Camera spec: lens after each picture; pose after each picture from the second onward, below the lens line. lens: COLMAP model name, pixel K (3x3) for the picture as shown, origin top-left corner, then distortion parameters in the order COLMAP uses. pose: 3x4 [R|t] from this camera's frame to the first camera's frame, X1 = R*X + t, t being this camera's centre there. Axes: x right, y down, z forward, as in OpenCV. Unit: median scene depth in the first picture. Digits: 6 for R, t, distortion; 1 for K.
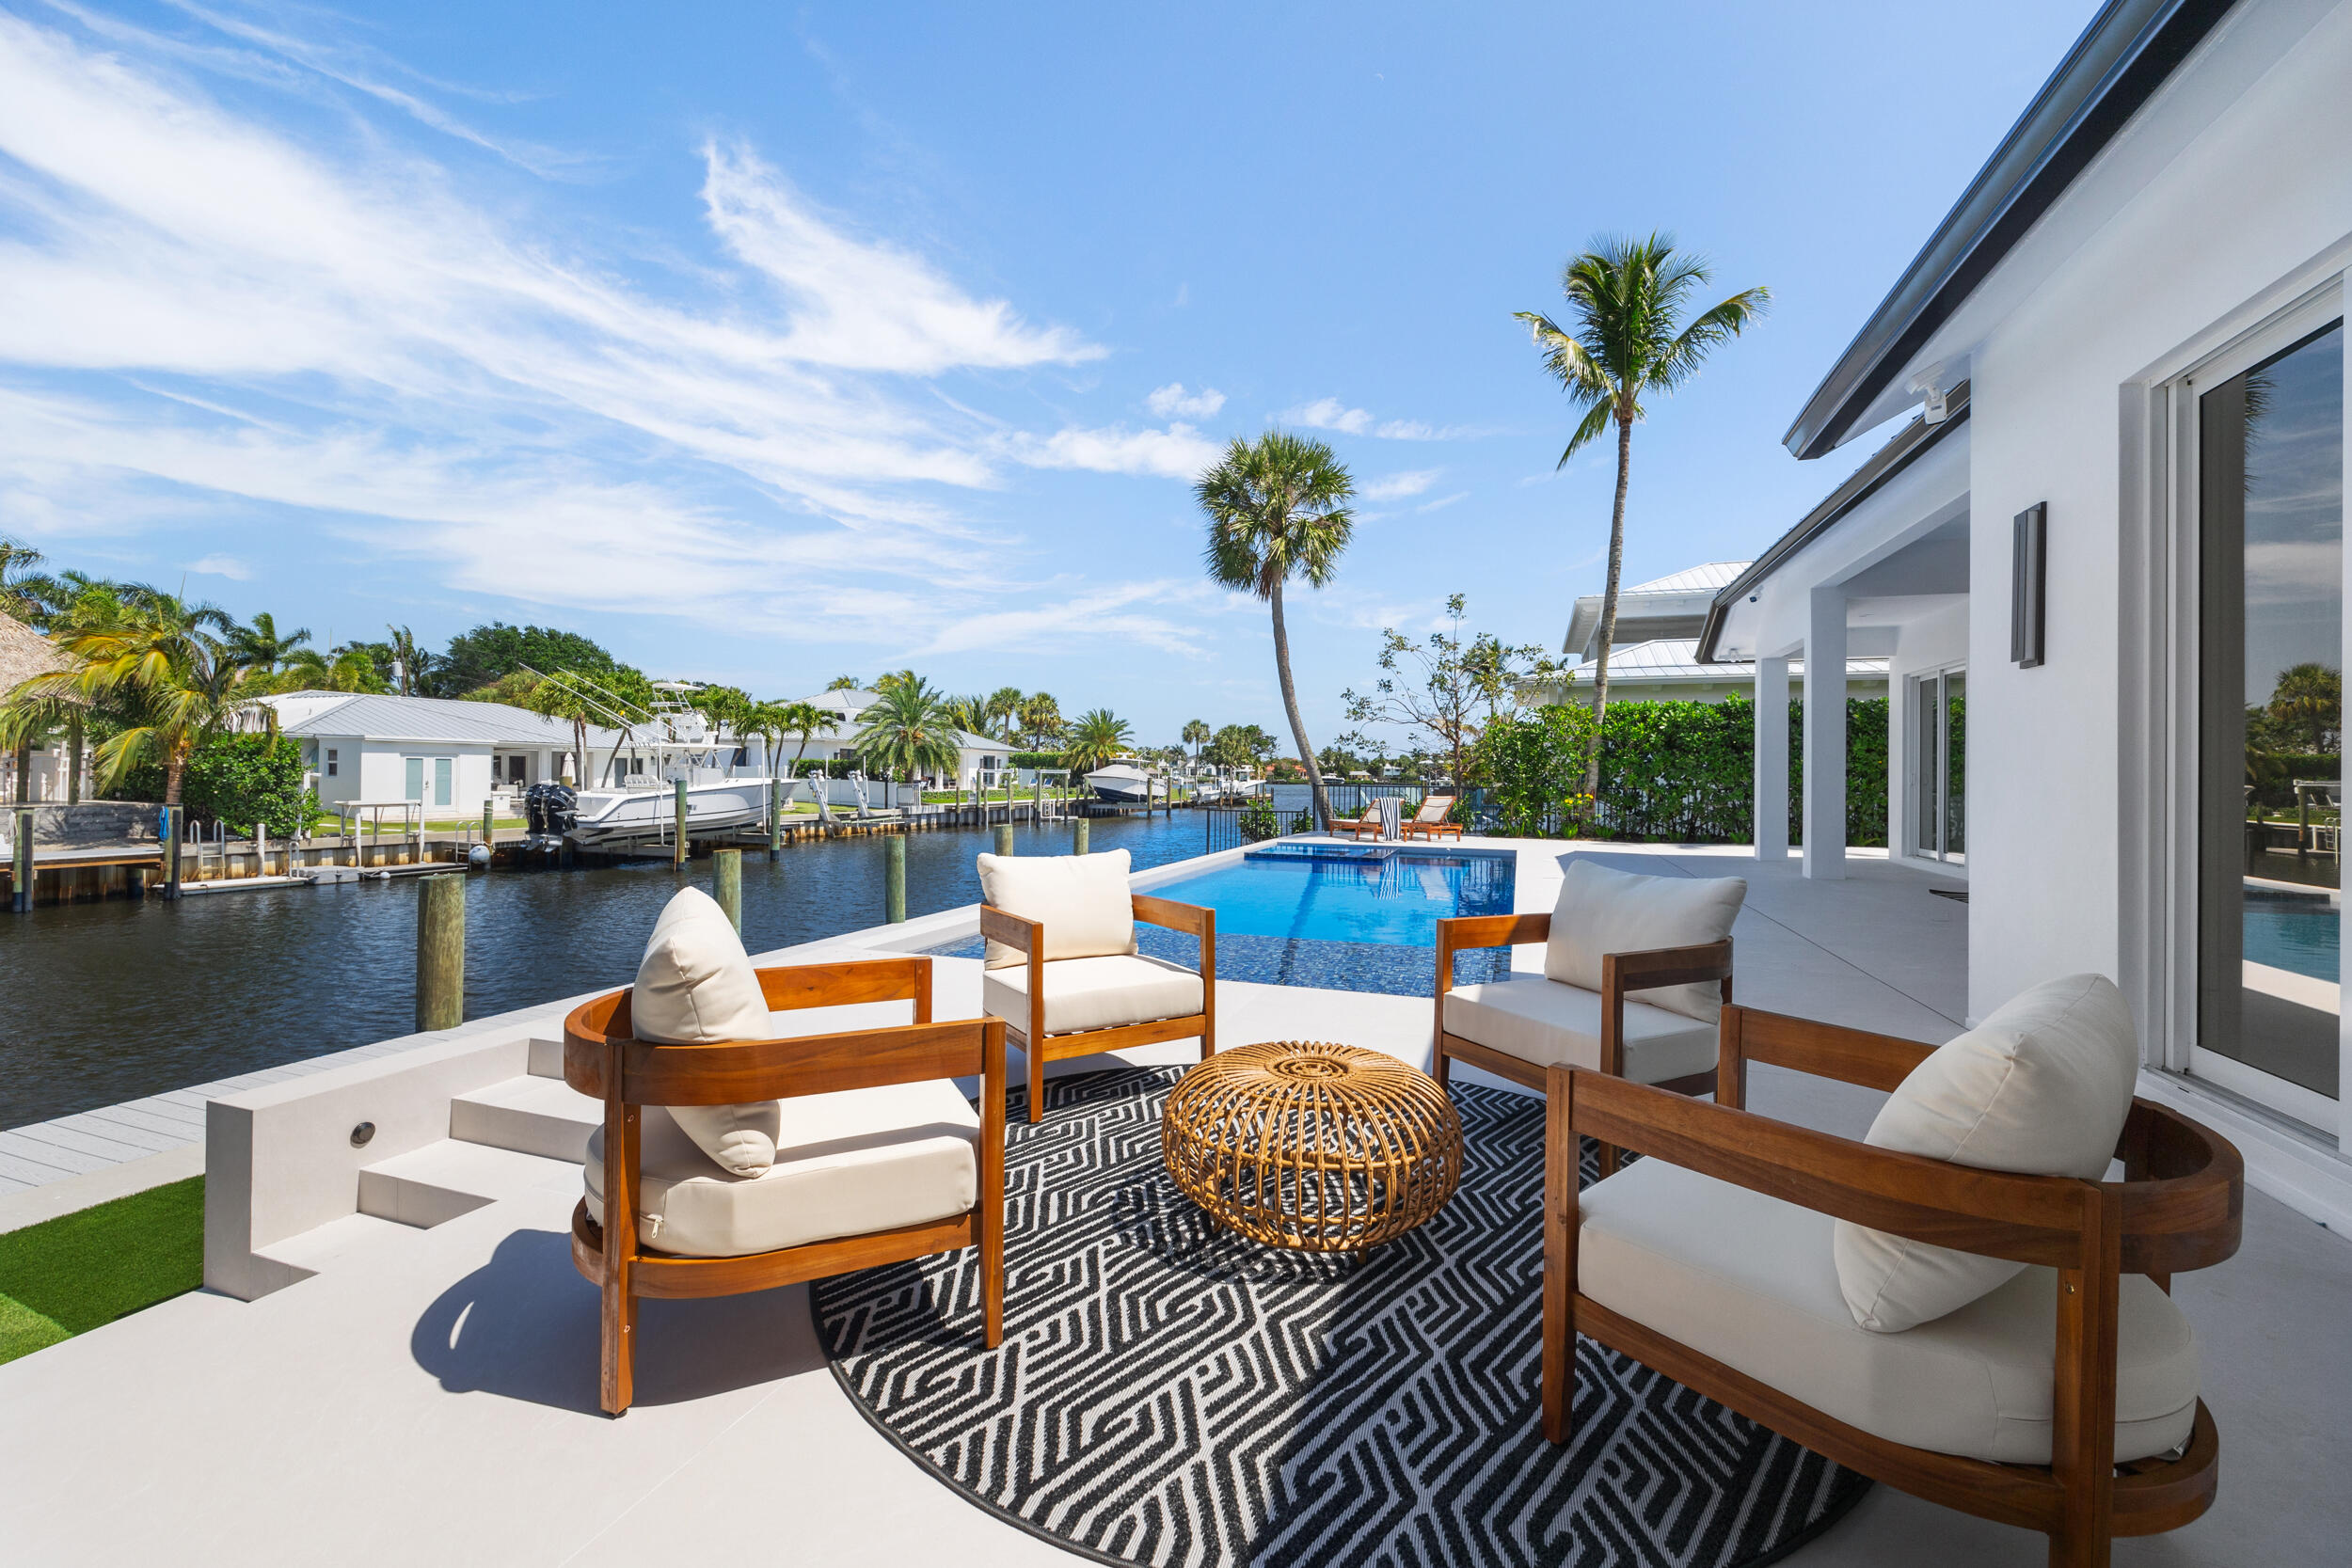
lens RADIAL K [[962.9, 0, 1180.0], [0, 962.9, 772.5], [0, 0, 1]] dist [-0.000935, -0.000451]
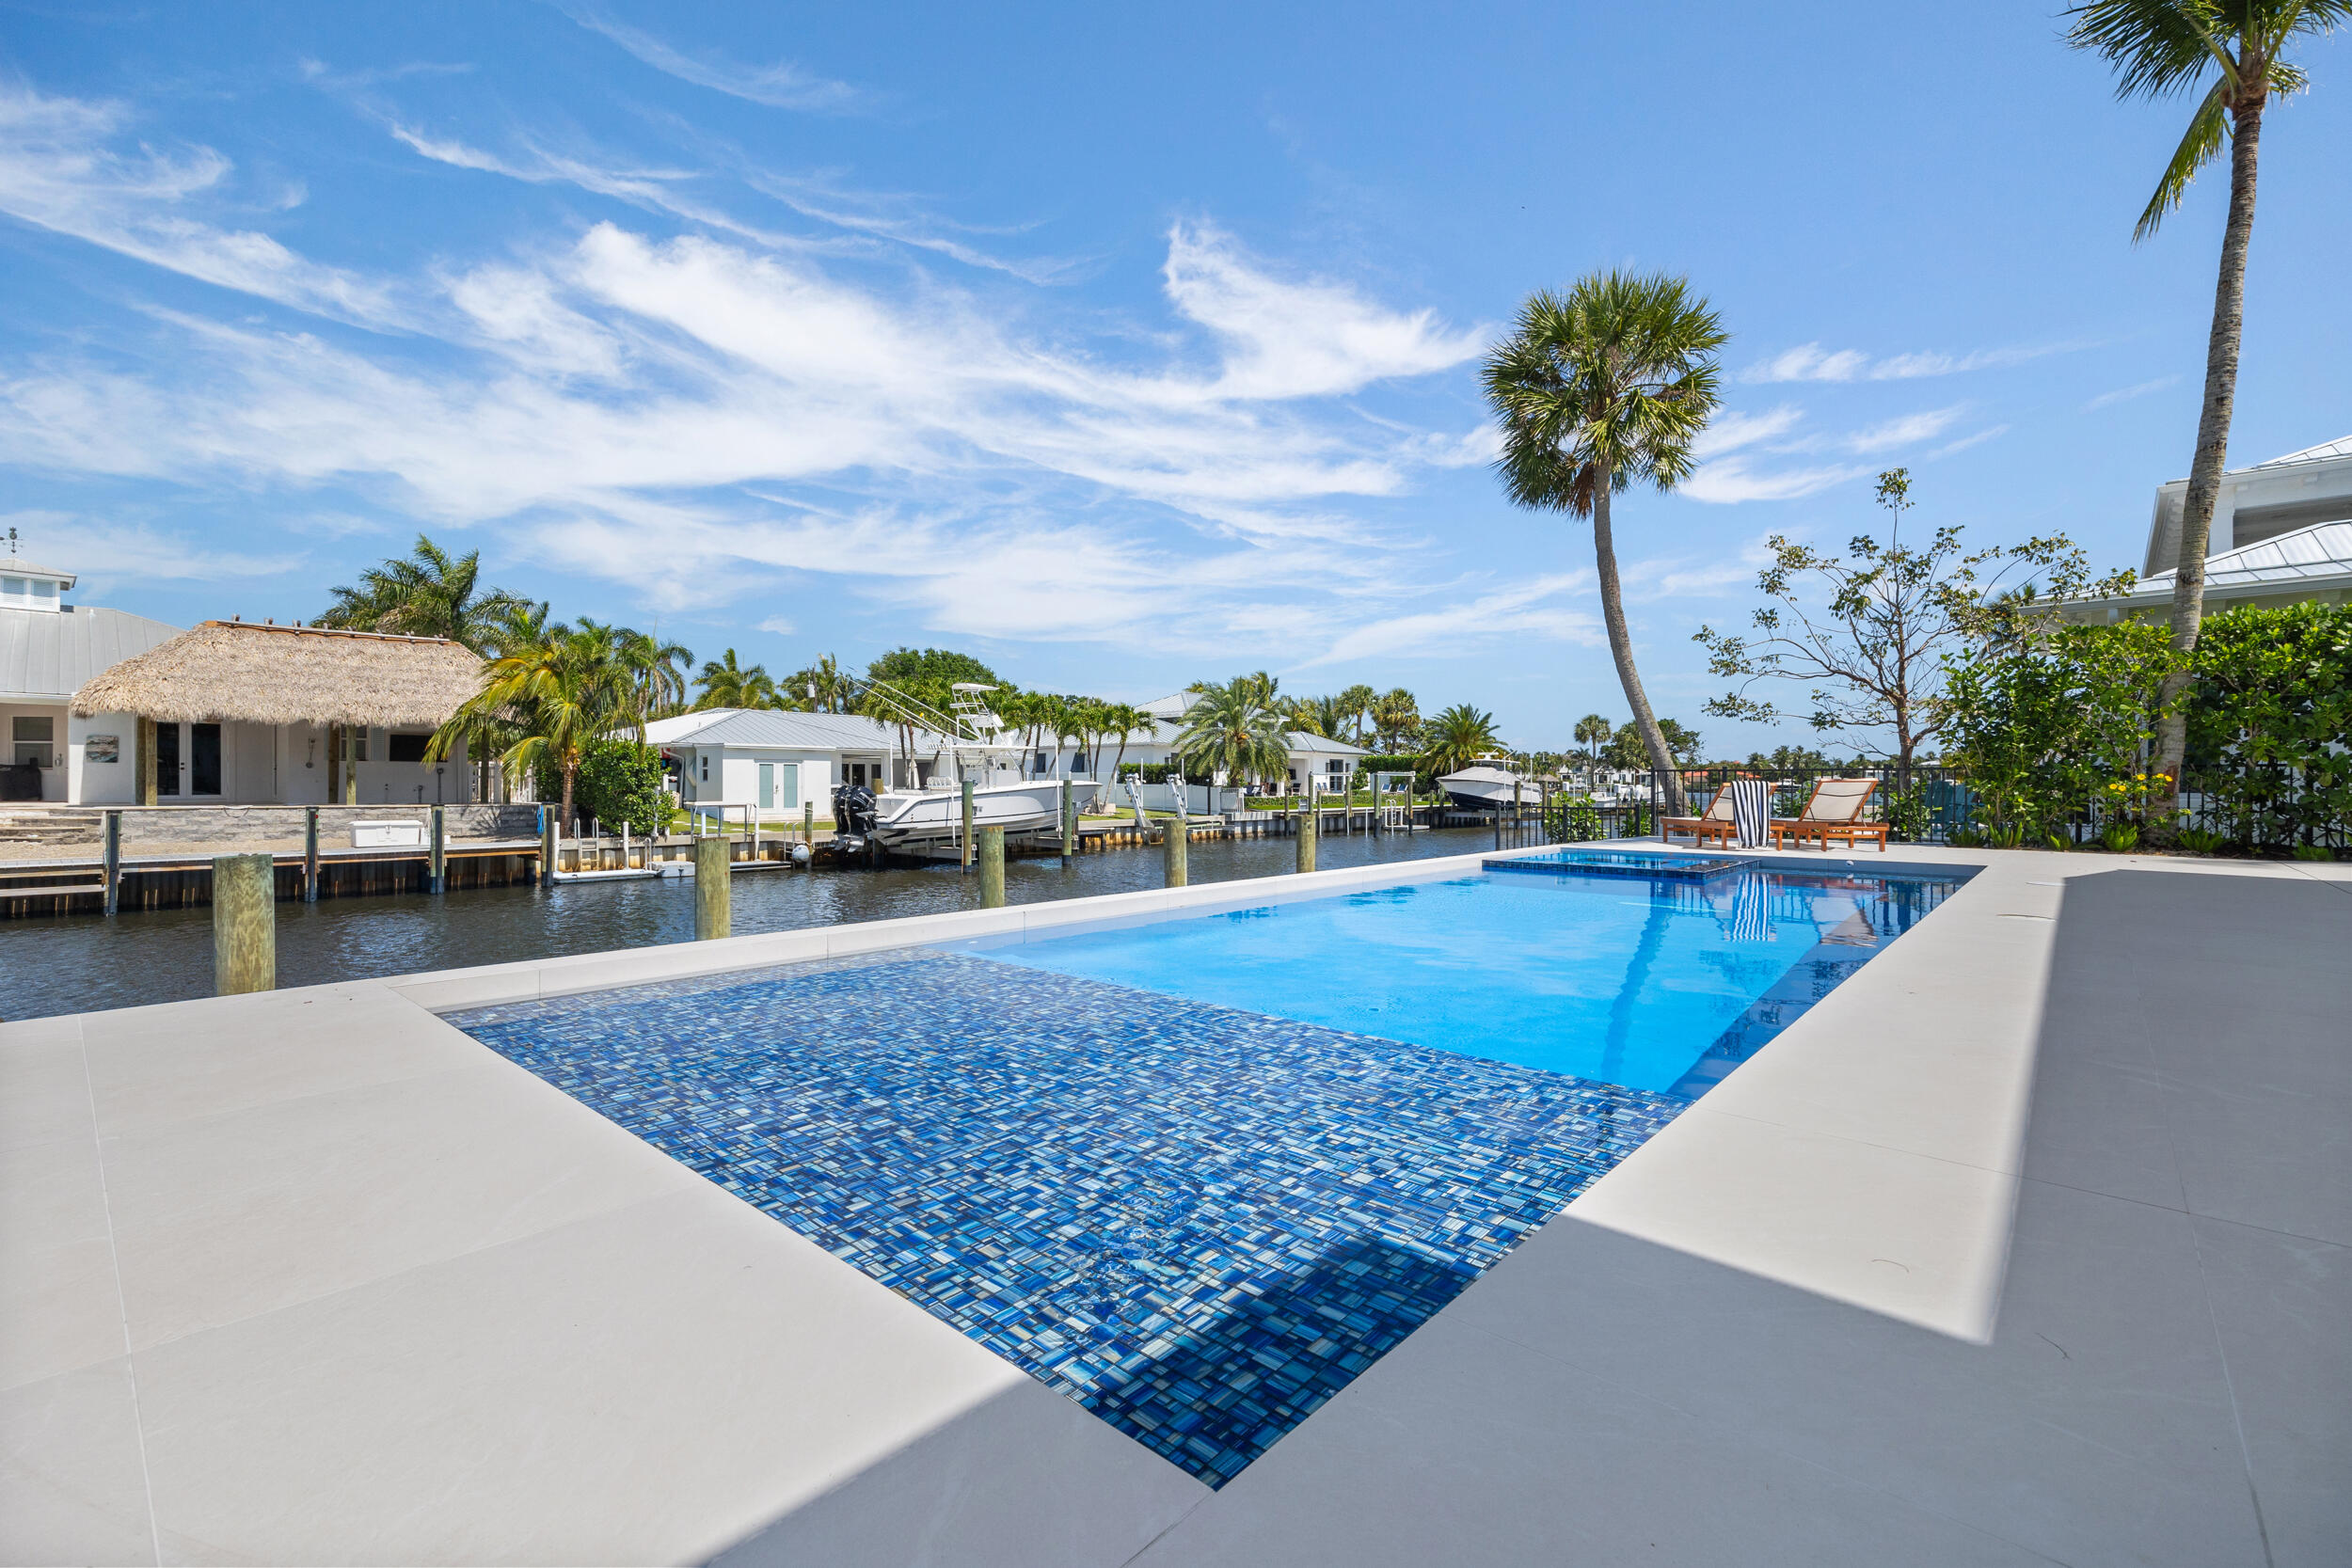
lens RADIAL K [[1014.5, 0, 1176.0], [0, 1014.5, 784.0], [0, 0, 1]] dist [0.009641, 0.000007]
pose [[0.925304, -0.008714, -0.379125, 0.066895], [0.009020, 0.999959, -0.000967, 0.013956], [0.379118, -0.002525, 0.925345, 0.127828]]
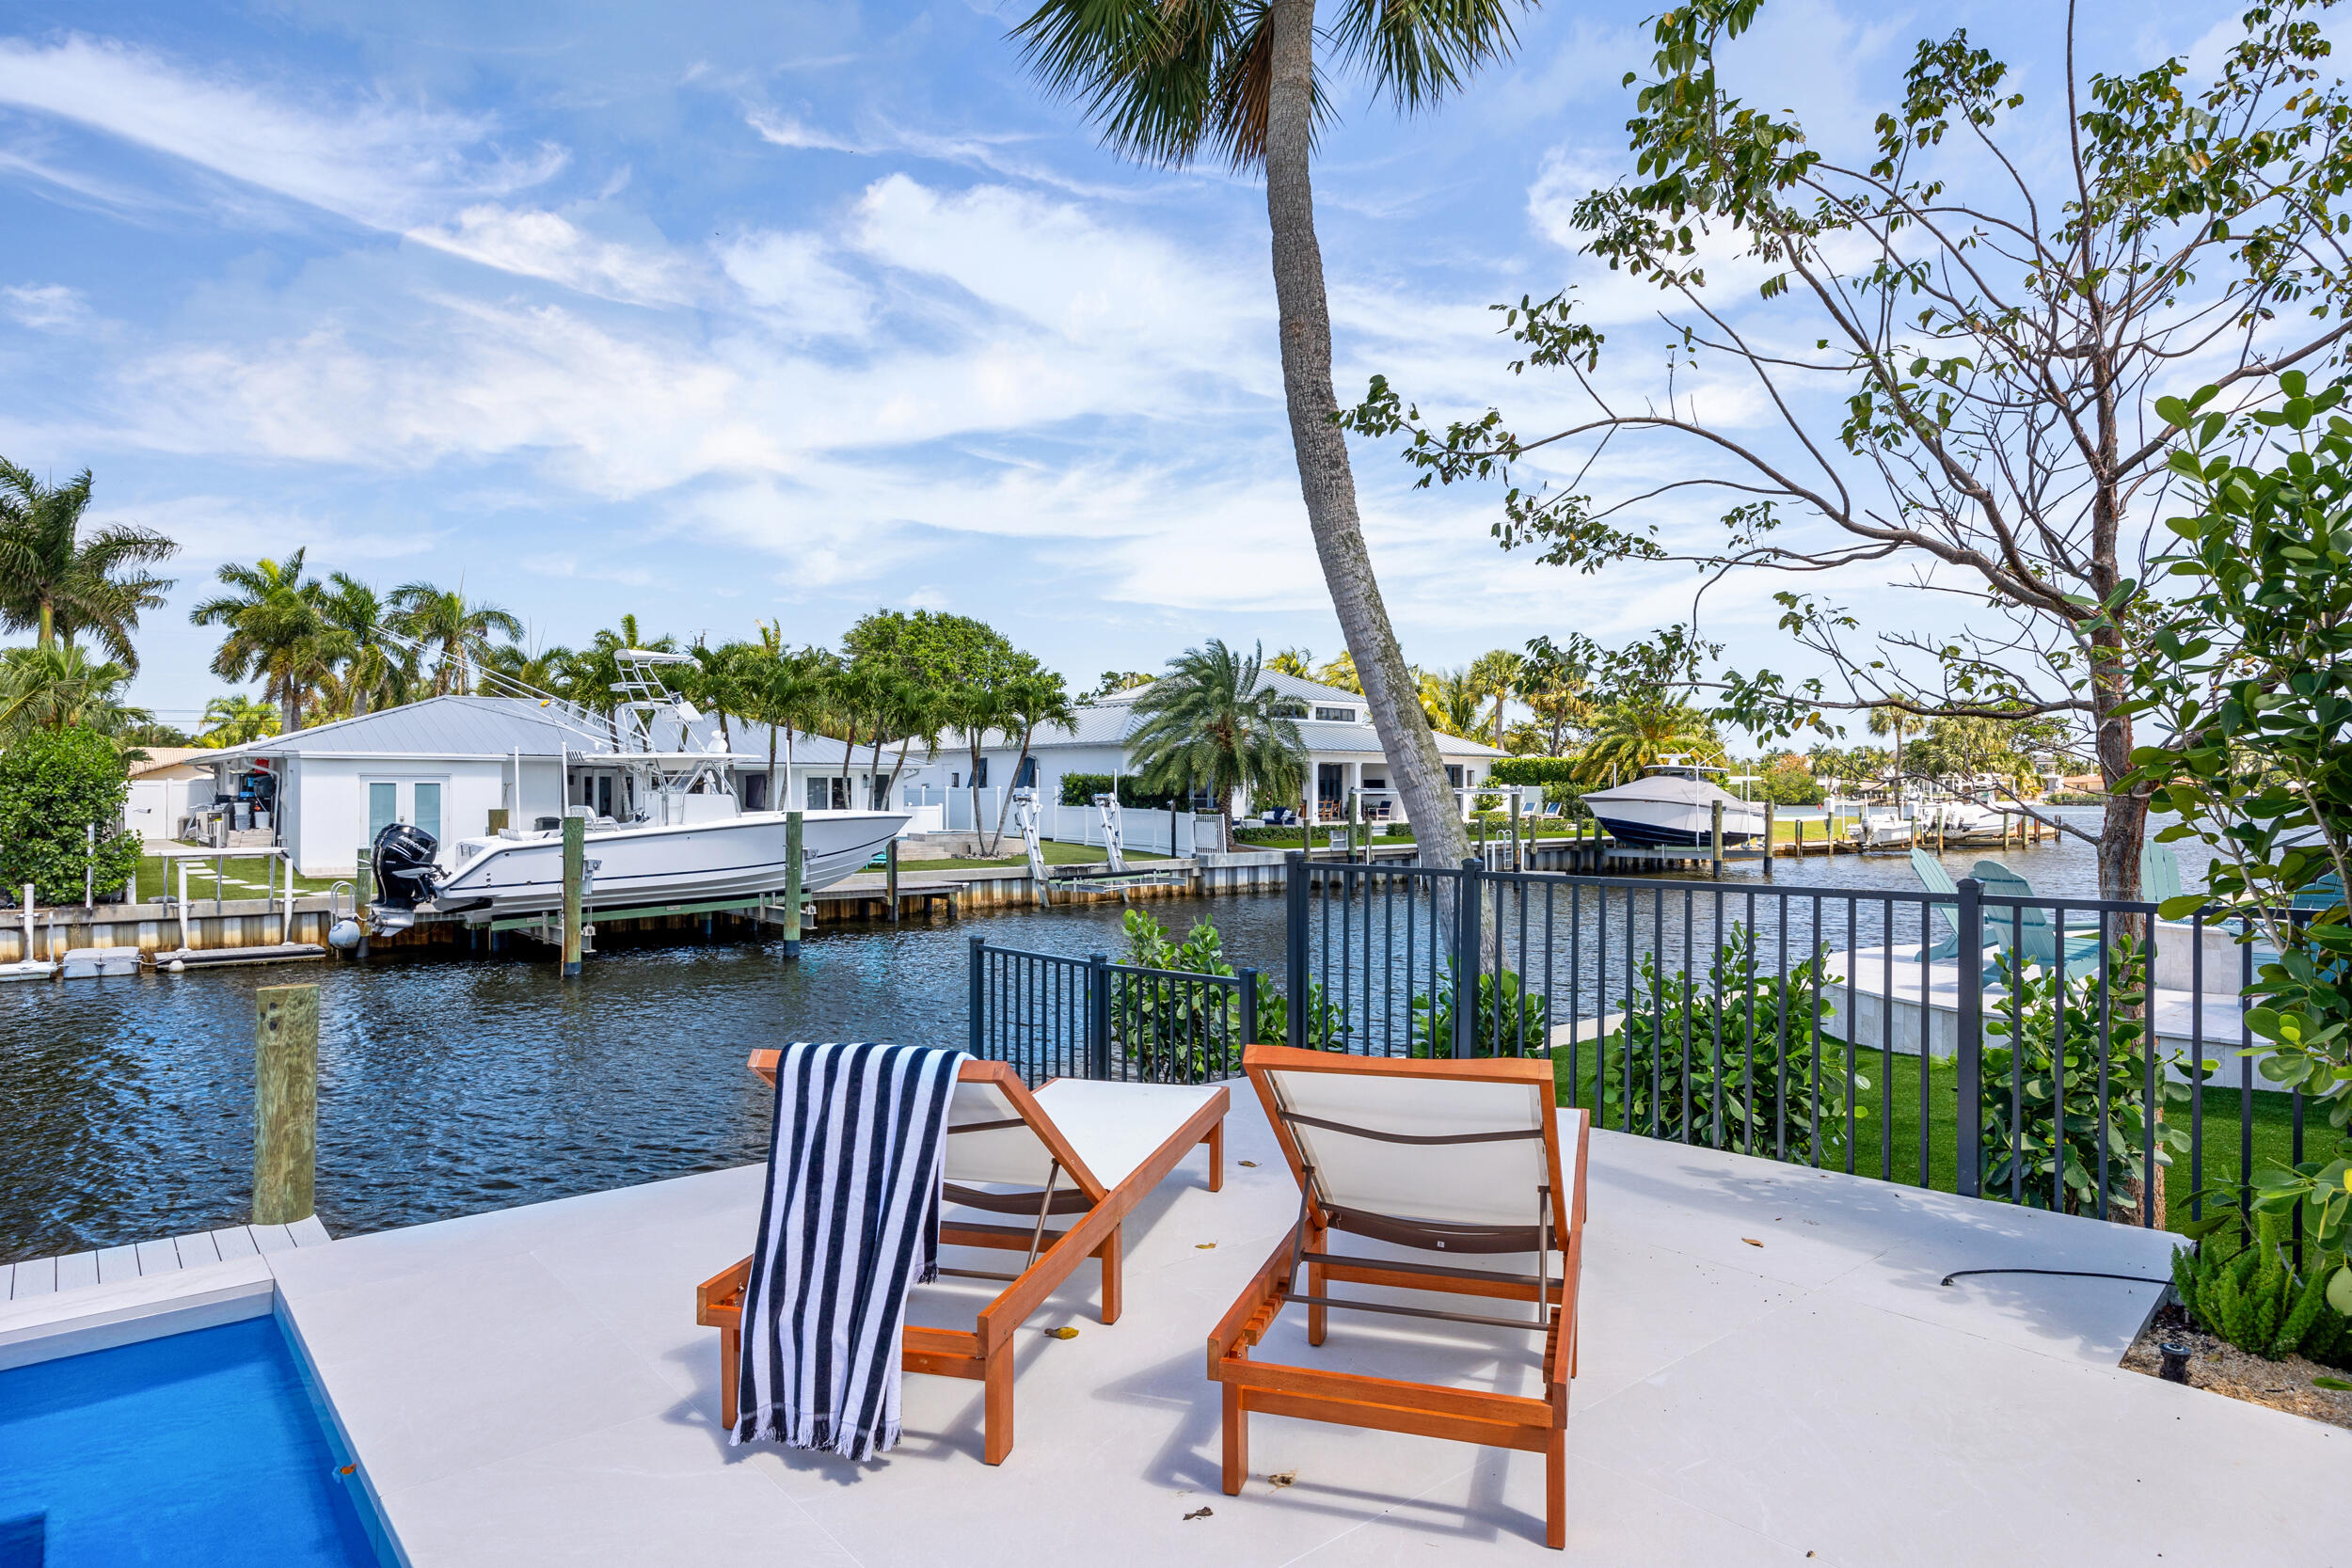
lens RADIAL K [[1349.5, 0, 1178.0], [0, 1349.5, 779.7], [0, 0, 1]] dist [-0.003605, -0.001015]
pose [[0.867148, -0.013260, -0.497873, 0.183109], [0.009197, 0.999901, -0.010613, -0.001833], [0.497965, 0.004624, 0.867185, 0.487015]]
